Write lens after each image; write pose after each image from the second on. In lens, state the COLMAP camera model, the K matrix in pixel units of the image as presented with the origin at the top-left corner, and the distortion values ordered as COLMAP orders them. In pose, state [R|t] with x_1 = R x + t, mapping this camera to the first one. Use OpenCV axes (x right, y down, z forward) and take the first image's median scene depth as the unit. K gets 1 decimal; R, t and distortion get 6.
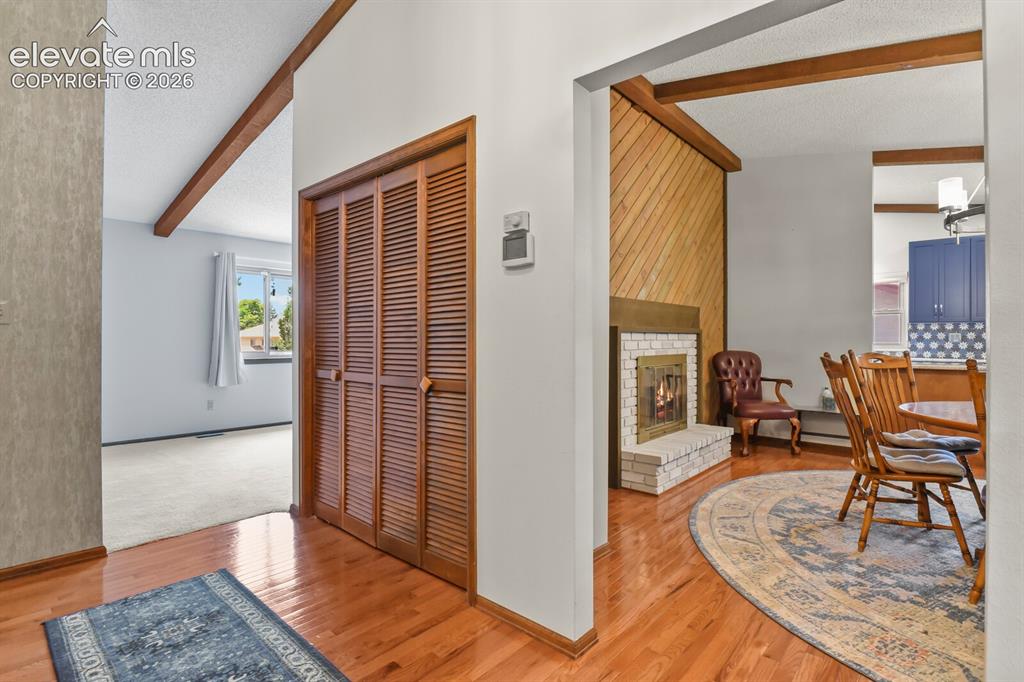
lens RADIAL K [[498.3, 0, 517.4], [0, 498.3, 338.2], [0, 0, 1]] dist [-0.001496, -0.010809]
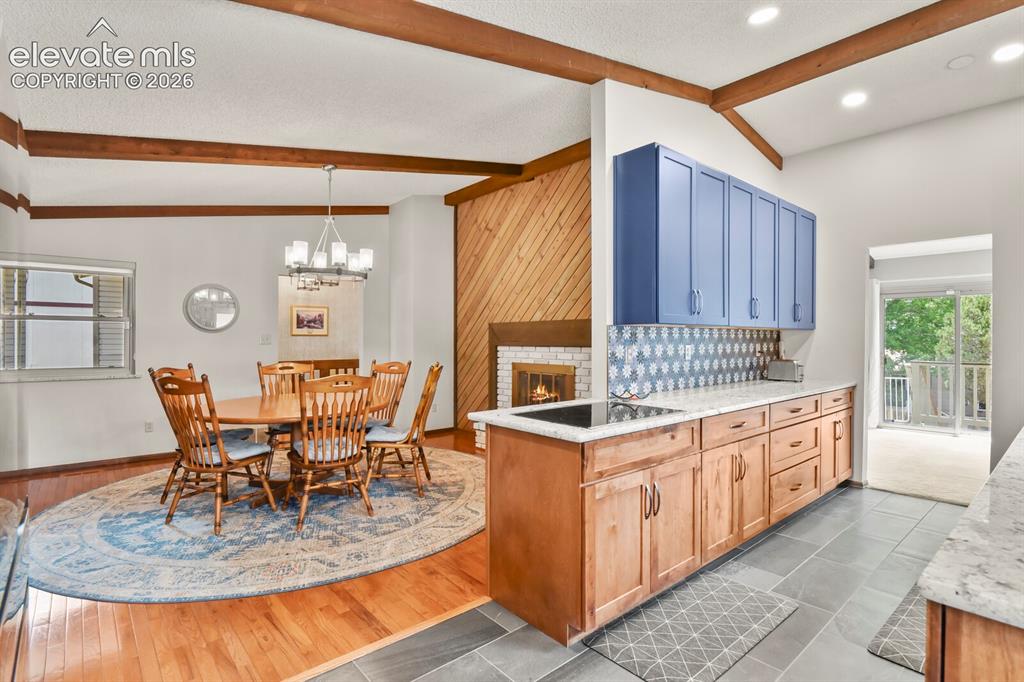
lens RADIAL K [[498.3, 0, 517.4], [0, 498.3, 338.2], [0, 0, 1]] dist [-0.001496, -0.010809]
pose [[-0.127061, 0.002293, -0.991892, 1.621966], [0.004541, 0.999988, 0.001730, -0.034365], [0.991884, -0.004285, -0.127070, 1.164395]]
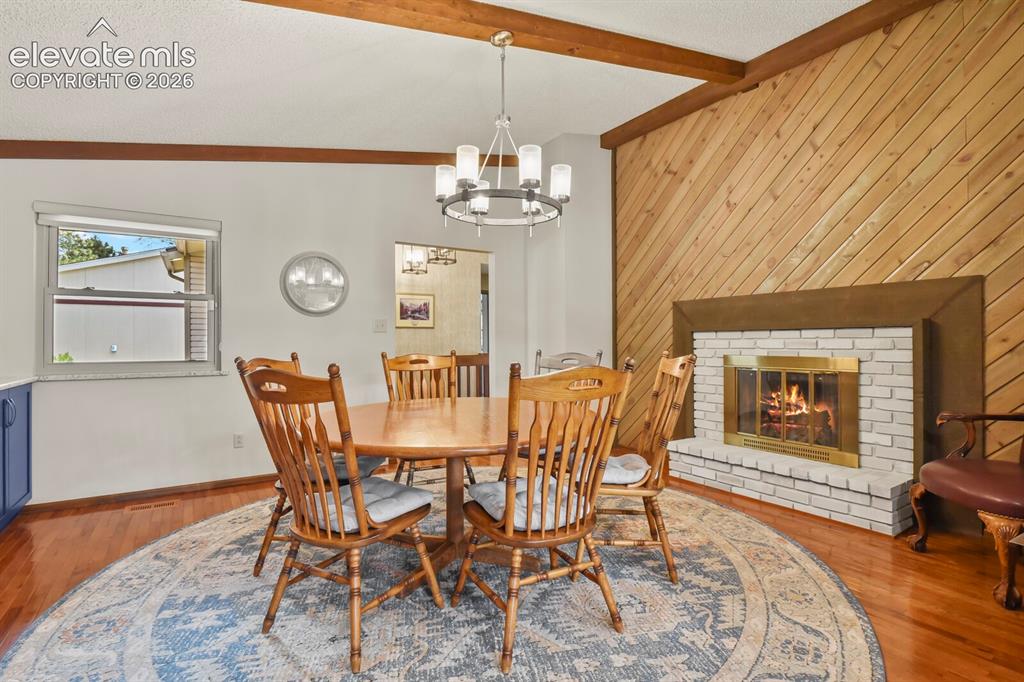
lens RADIAL K [[498.3, 0, 517.4], [0, 498.3, 338.2], [0, 0, 1]] dist [-0.001496, -0.010809]
pose [[-0.256952, -0.000696, -0.966424, 1.272094], [0.010695, 0.999936, -0.003564, 0.002263], [0.966365, -0.011251, -0.256929, 0.835270]]
